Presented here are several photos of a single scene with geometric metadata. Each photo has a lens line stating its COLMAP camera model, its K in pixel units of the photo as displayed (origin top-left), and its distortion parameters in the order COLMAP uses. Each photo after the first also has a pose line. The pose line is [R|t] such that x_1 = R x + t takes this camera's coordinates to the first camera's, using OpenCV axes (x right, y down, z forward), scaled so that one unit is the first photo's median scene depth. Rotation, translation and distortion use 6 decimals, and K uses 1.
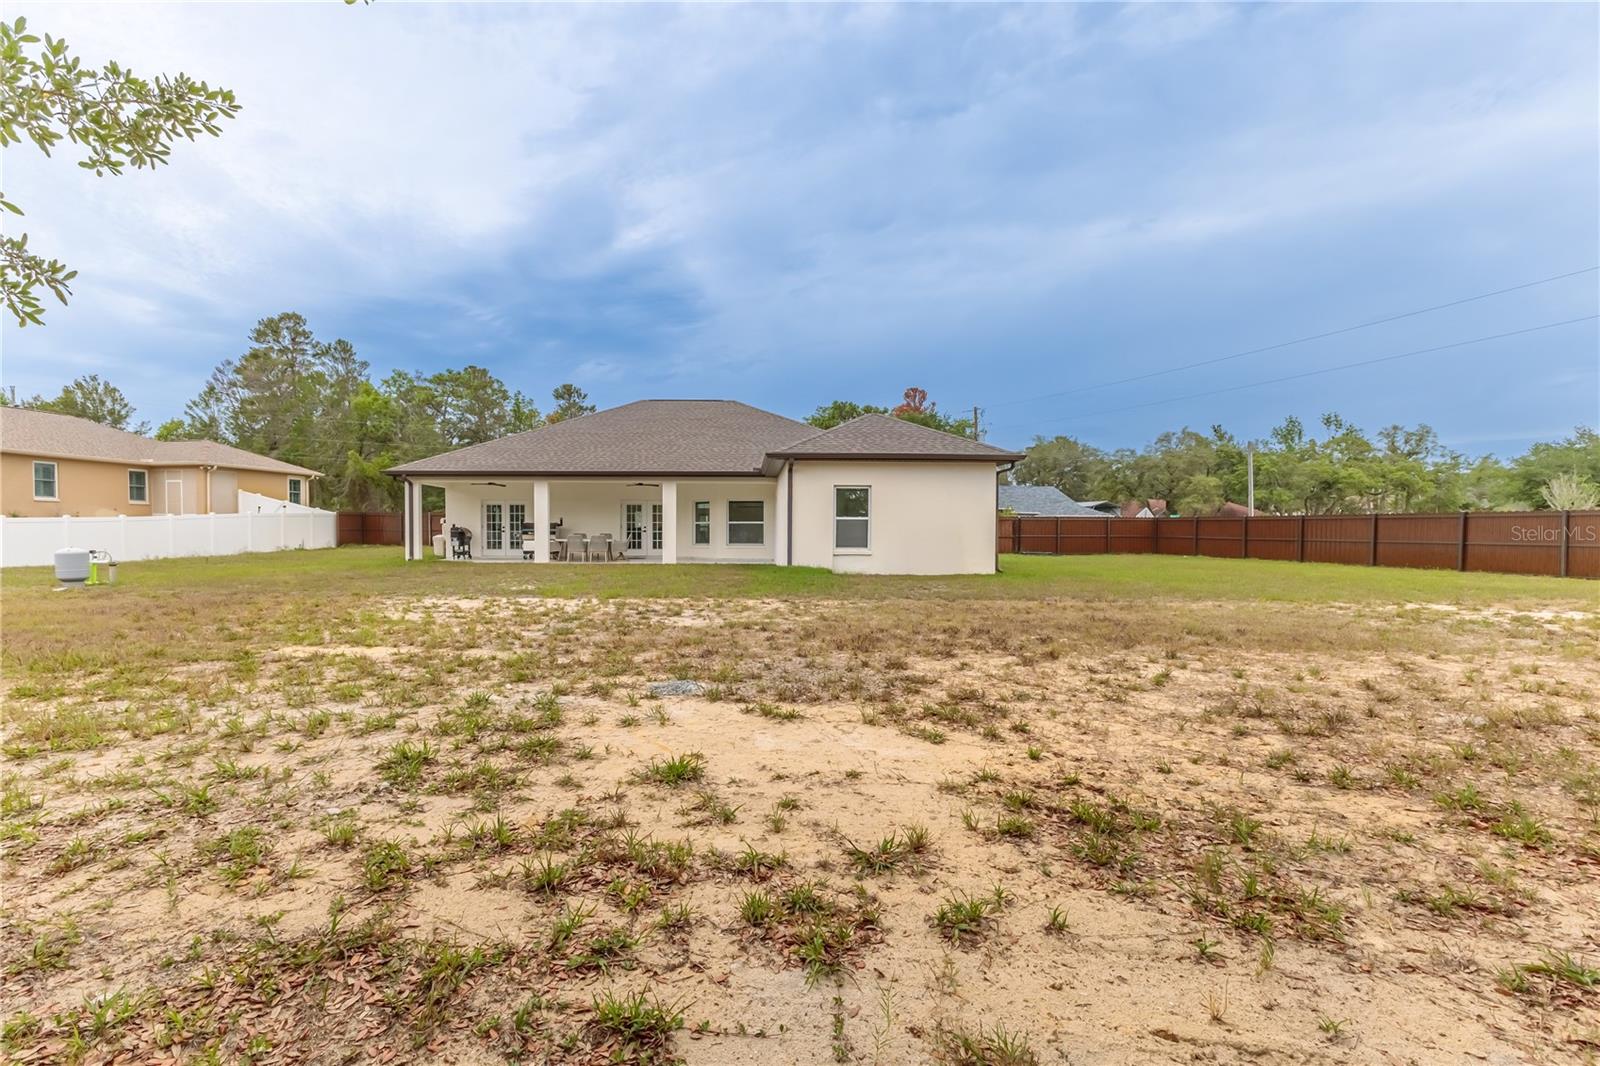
lens RADIAL K [[791.8, 0, 795.1], [0, 791.8, 512.0], [0, 0, 1]] dist [0.001066, -0.000161]
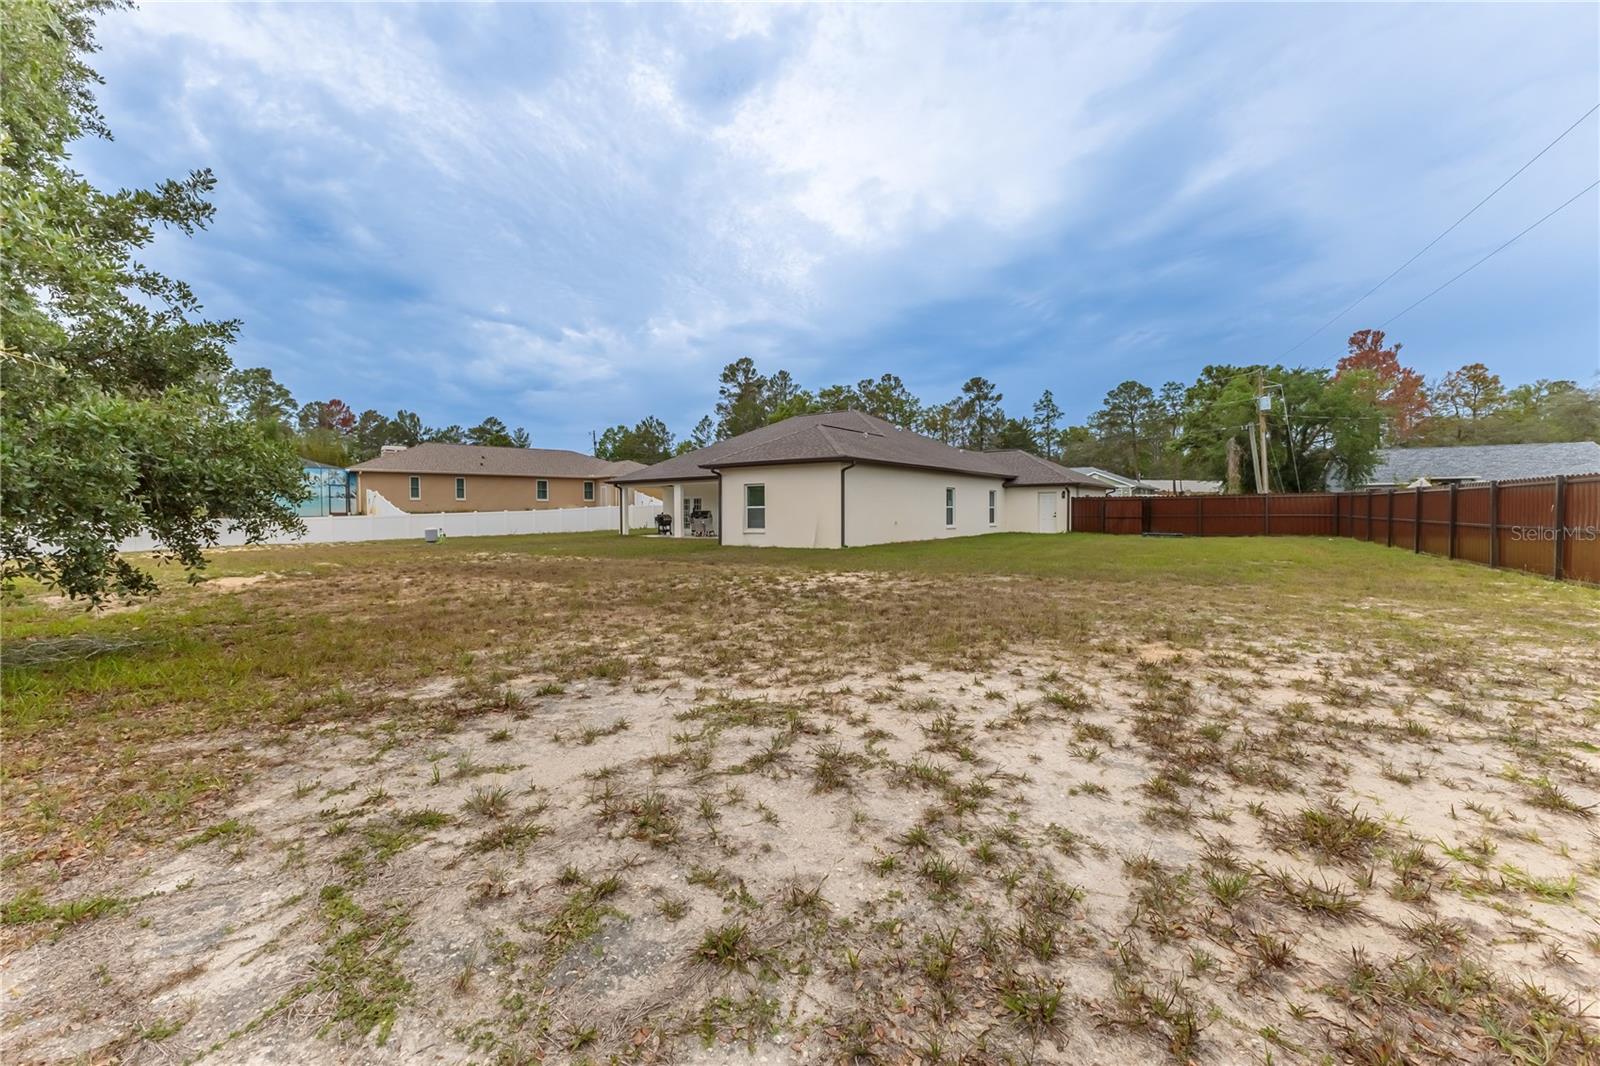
lens RADIAL K [[791.8, 0, 795.1], [0, 791.8, 512.0], [0, 0, 1]] dist [0.001066, -0.000161]
pose [[0.761911, -0.011214, -0.647584, 0.629524], [0.030247, 0.999375, 0.018281, -0.004596], [0.646975, -0.033516, 0.761774, -0.028074]]
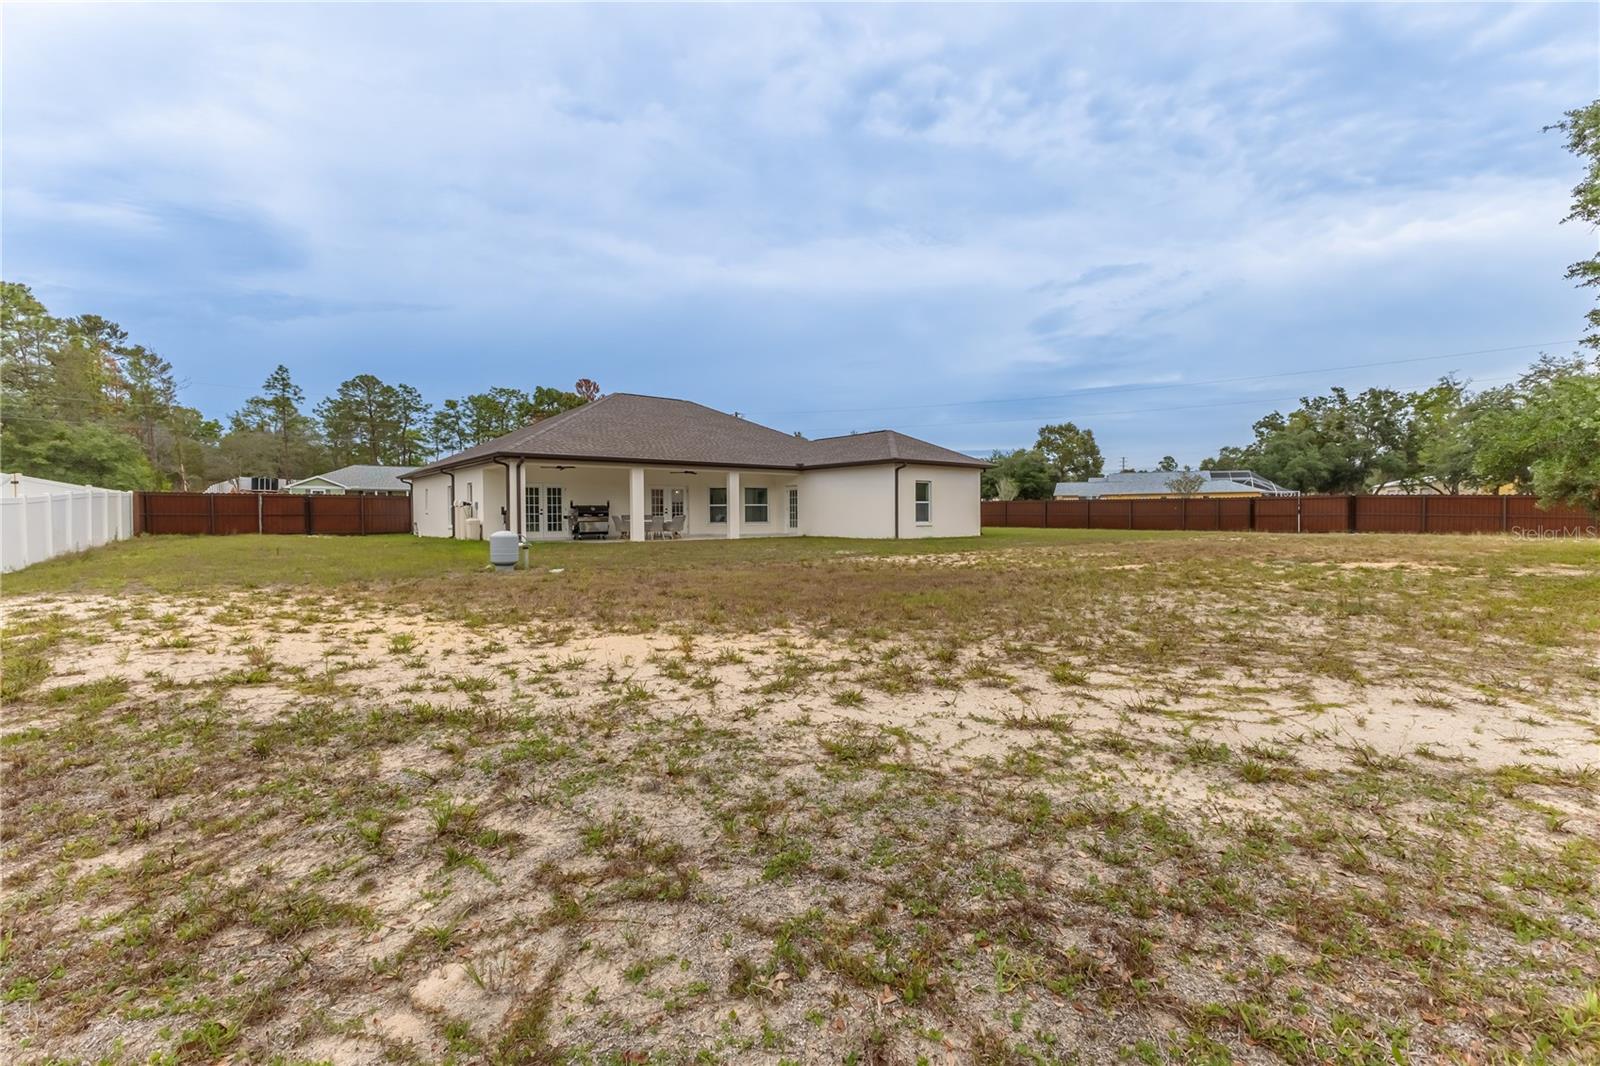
lens RADIAL K [[791.8, 0, 795.1], [0, 791.8, 512.0], [0, 0, 1]] dist [0.001066, -0.000161]
pose [[0.738903, -0.006817, 0.673777, -0.663120], [-0.007812, 0.999795, 0.018683, 0.000516], [-0.673766, -0.019068, 0.738698, 0.034953]]
